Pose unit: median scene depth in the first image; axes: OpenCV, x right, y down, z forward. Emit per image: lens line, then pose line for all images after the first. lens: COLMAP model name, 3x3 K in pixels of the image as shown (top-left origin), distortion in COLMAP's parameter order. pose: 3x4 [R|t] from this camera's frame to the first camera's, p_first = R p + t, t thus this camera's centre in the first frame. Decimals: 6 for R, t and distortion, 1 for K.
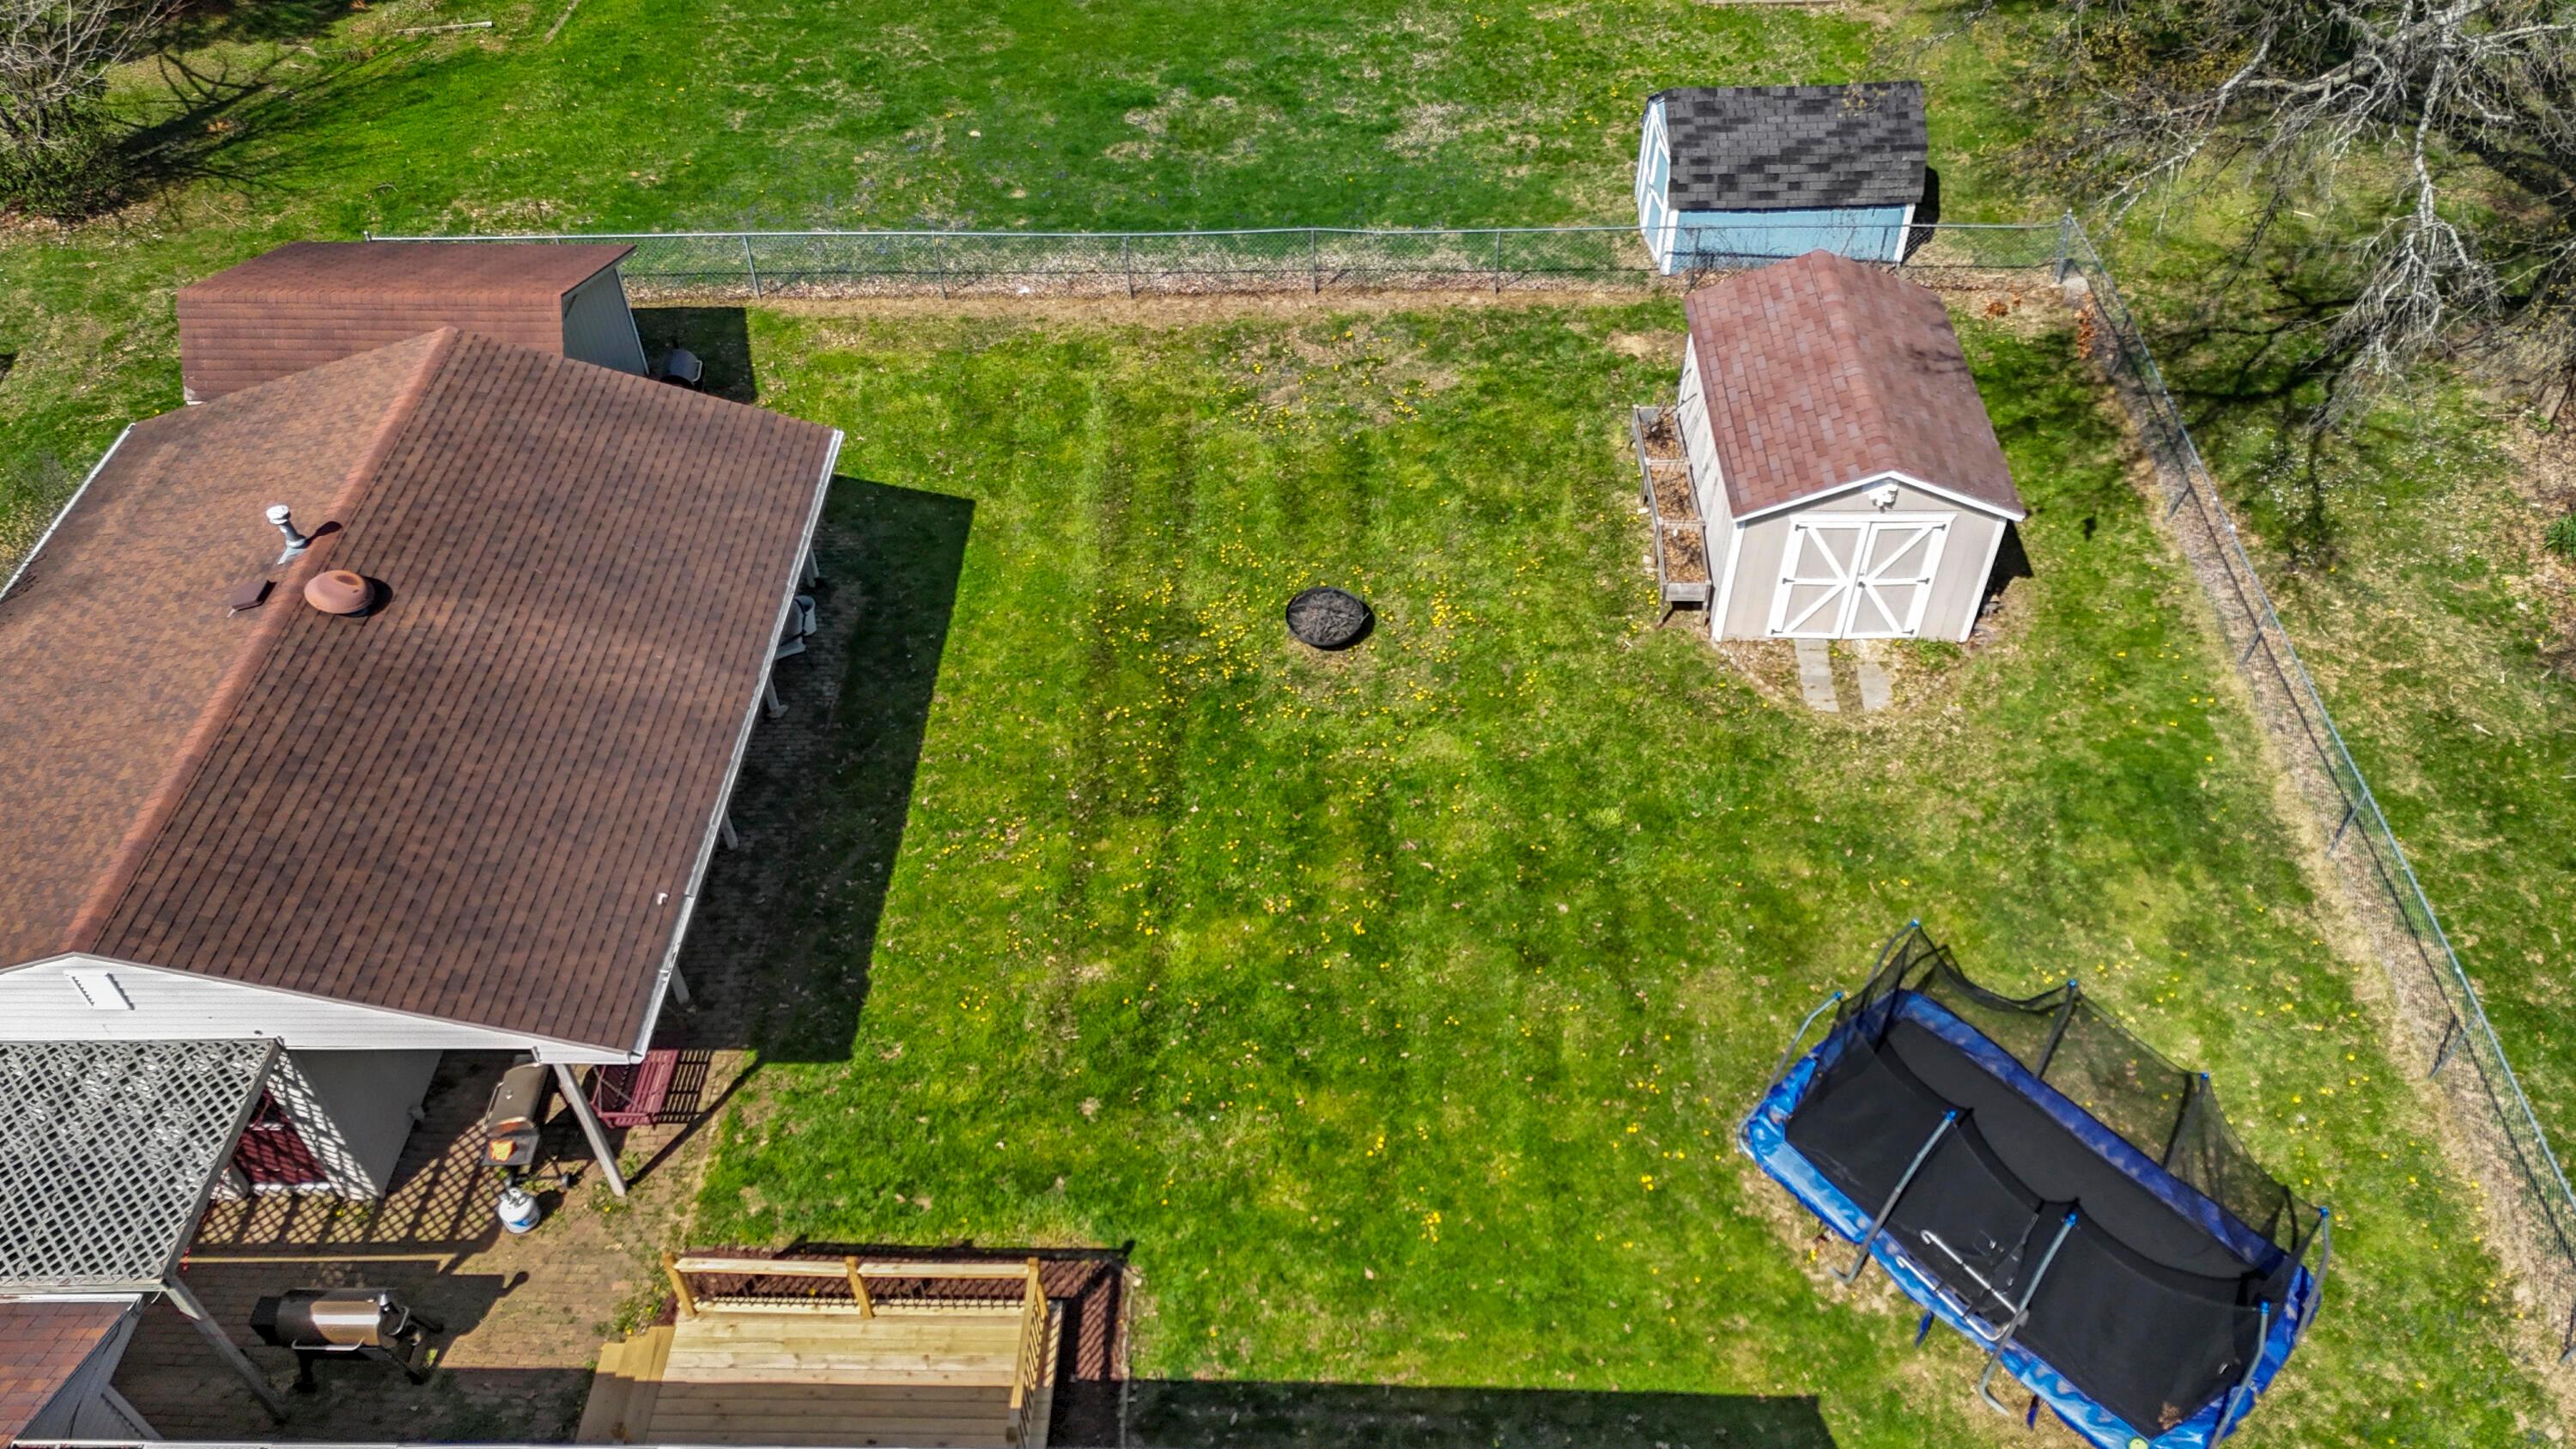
lens RADIAL K [[1909.3, 0, 1297.2], [0, 1909.3, 721.6], [0, 0, 1]] dist [0.081855, -0.047499]
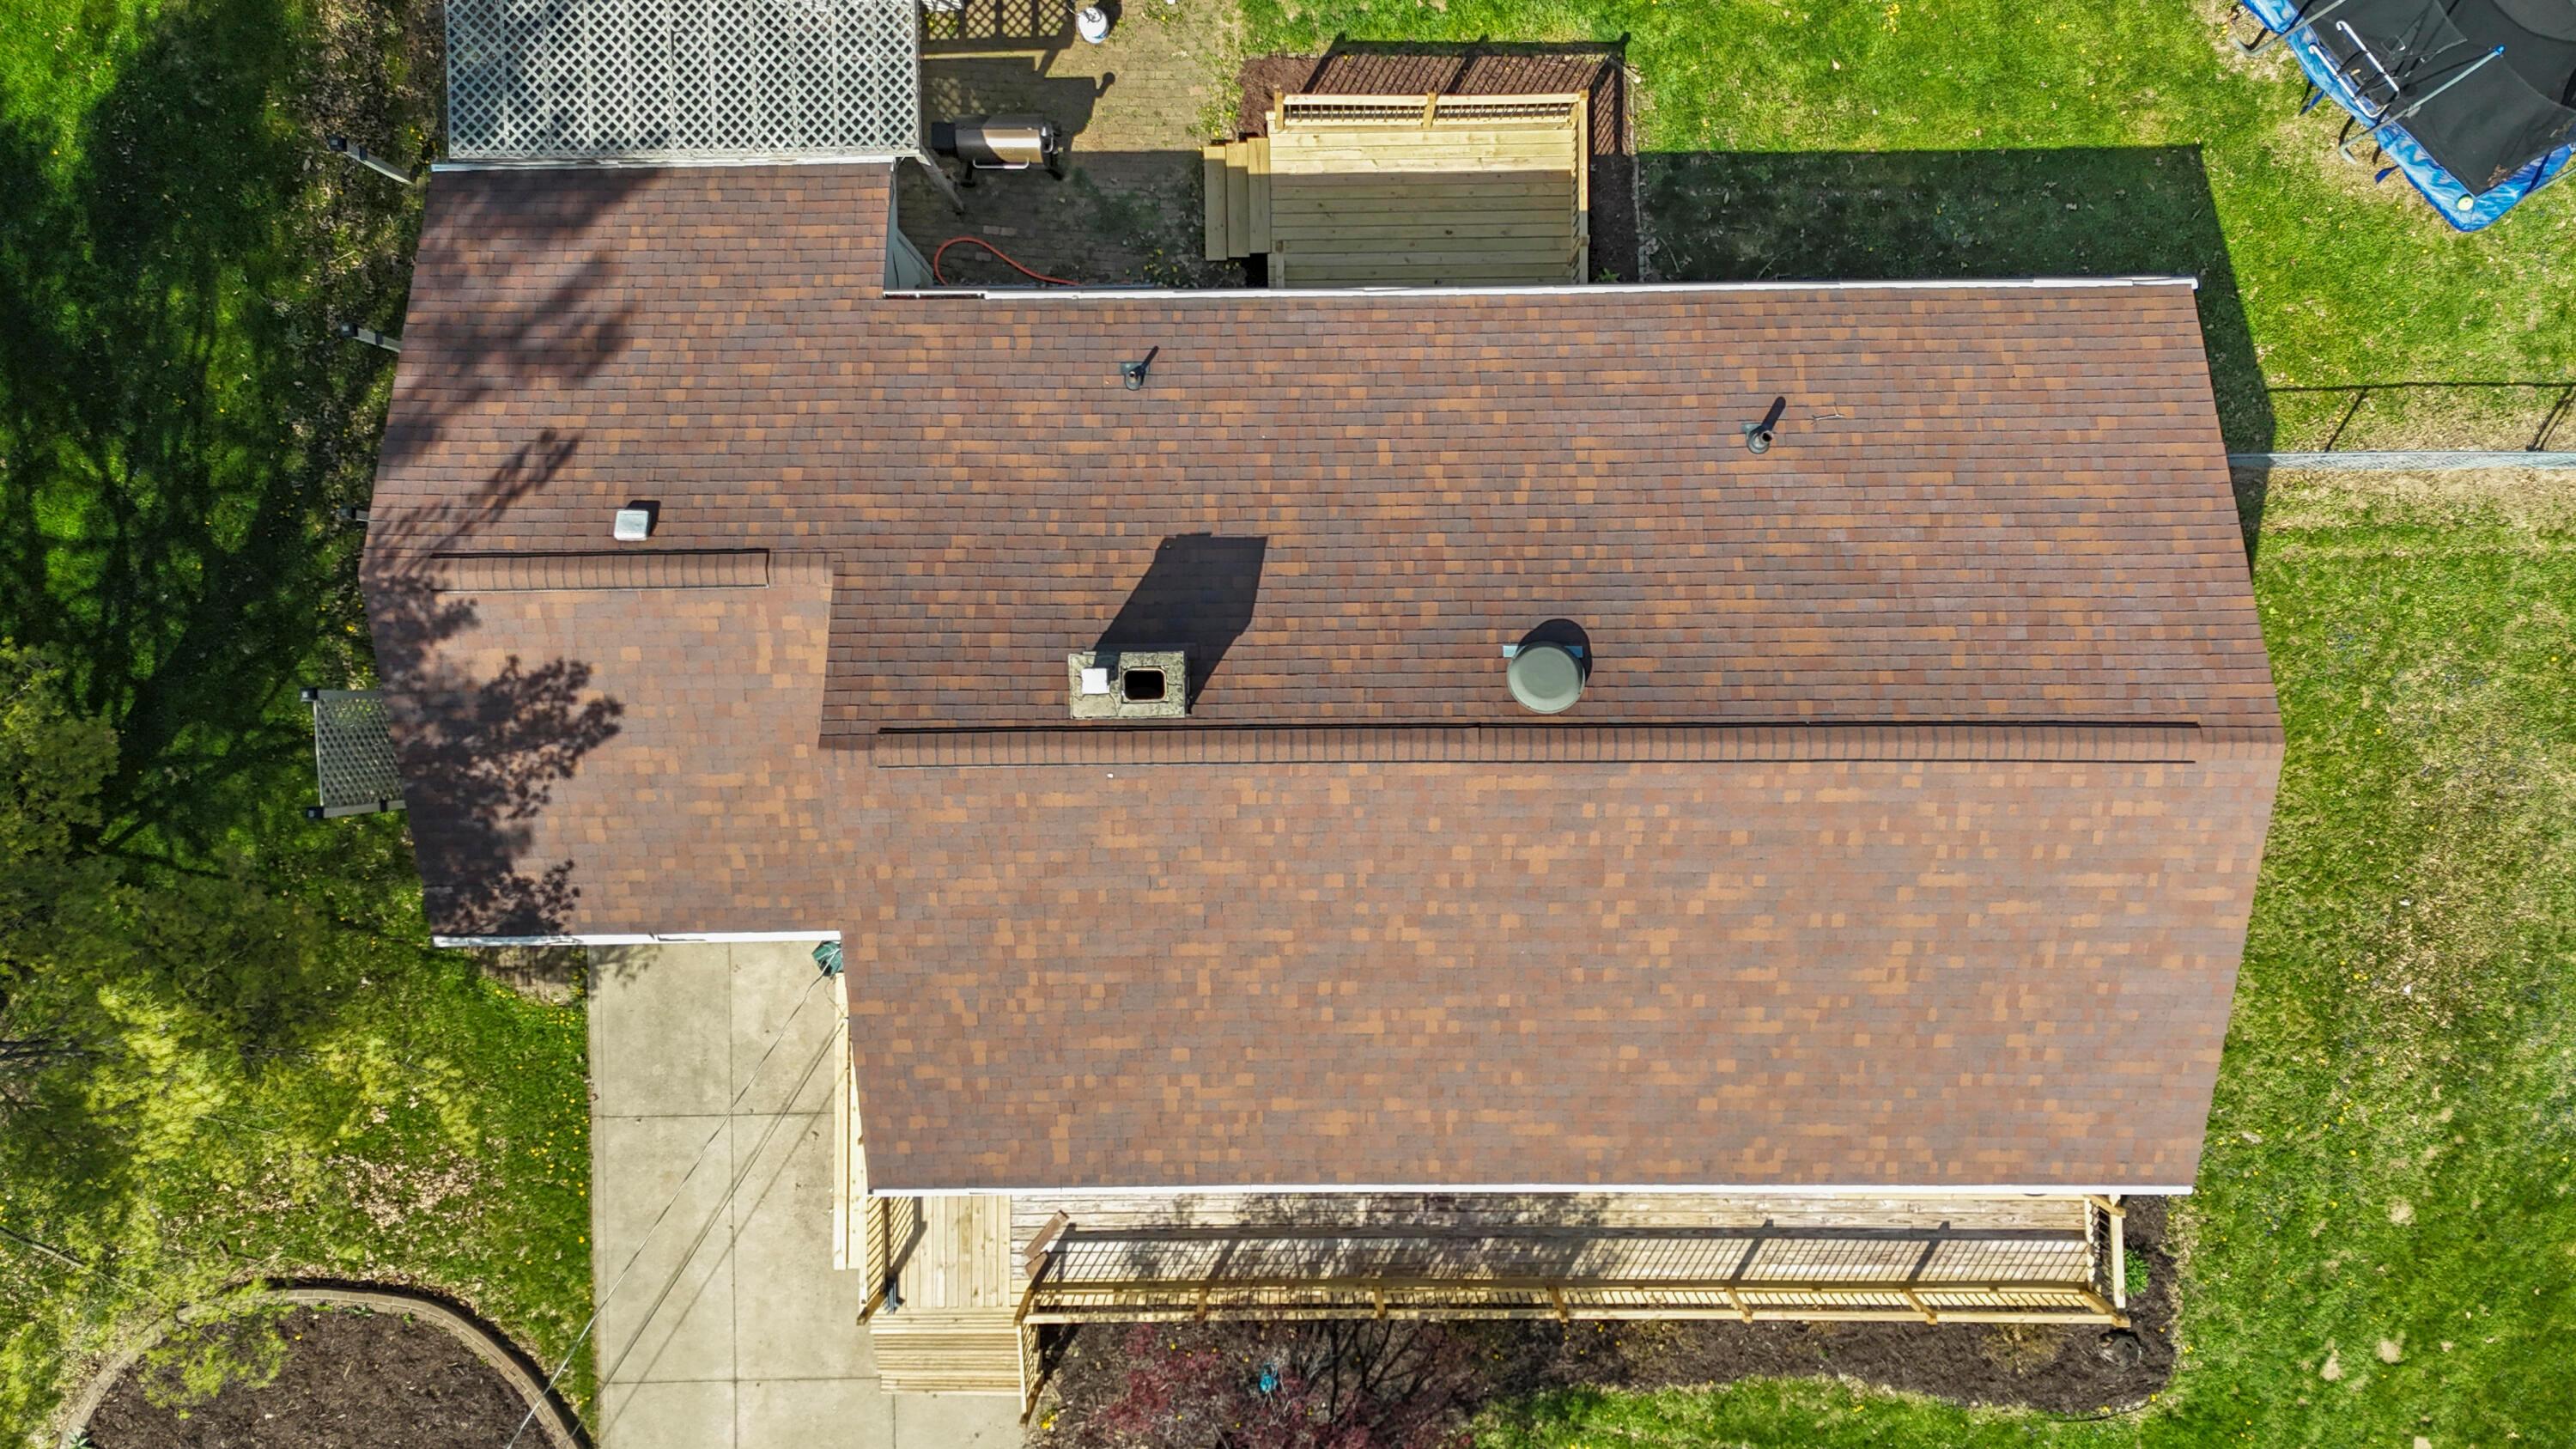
lens RADIAL K [[1930.3, 0, 1263.0], [0, 1930.3, 727.3], [0, 0, 1]] dist [0.054589, -0.038120]
pose [[0.999461, -0.031191, -0.010258, -0.240489], [0.028887, 0.686721, 0.726347, -0.237654], [-0.015611, -0.726252, 0.687252, -0.080649]]
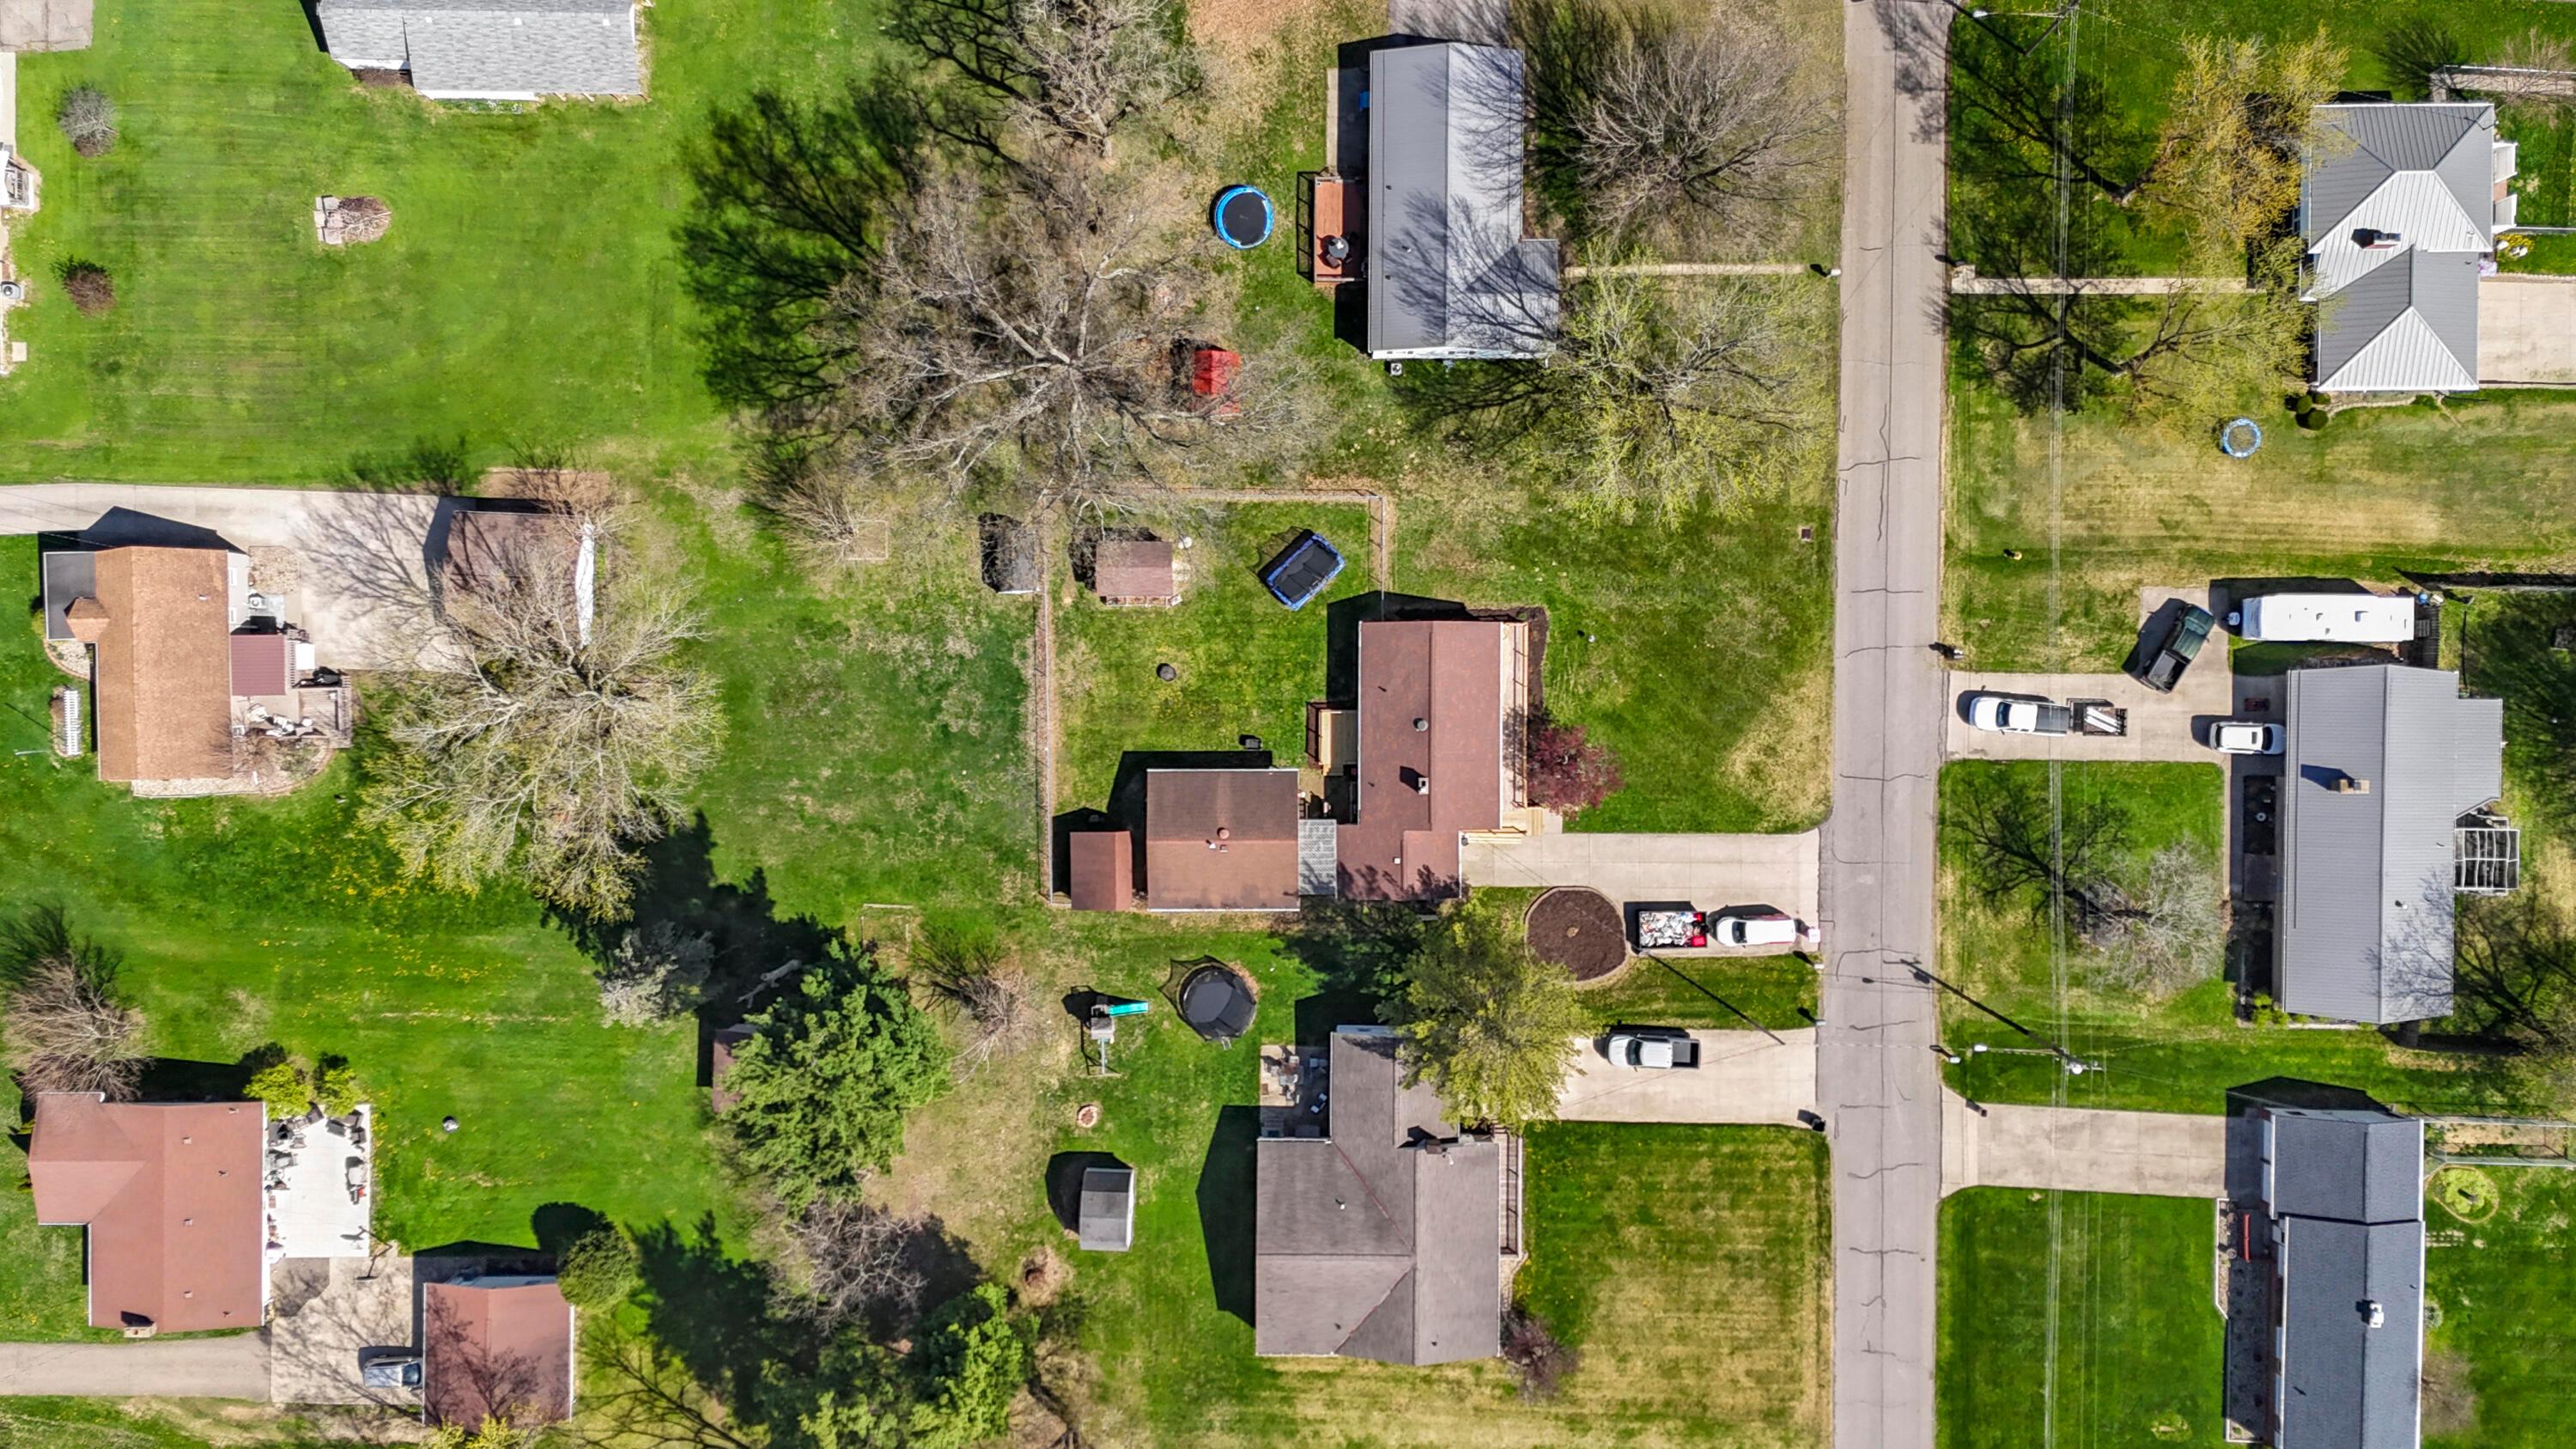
lens RADIAL K [[1909.3, 0, 1297.2], [0, 1909.3, 721.6], [0, 0, 1]] dist [0.081855, -0.047499]
pose [[-0.021169, -0.999654, 0.015581, -0.202547], [0.691895, -0.003399, 0.721990, -3.549544], [-0.721688, 0.026064, 0.691728, -2.784004]]
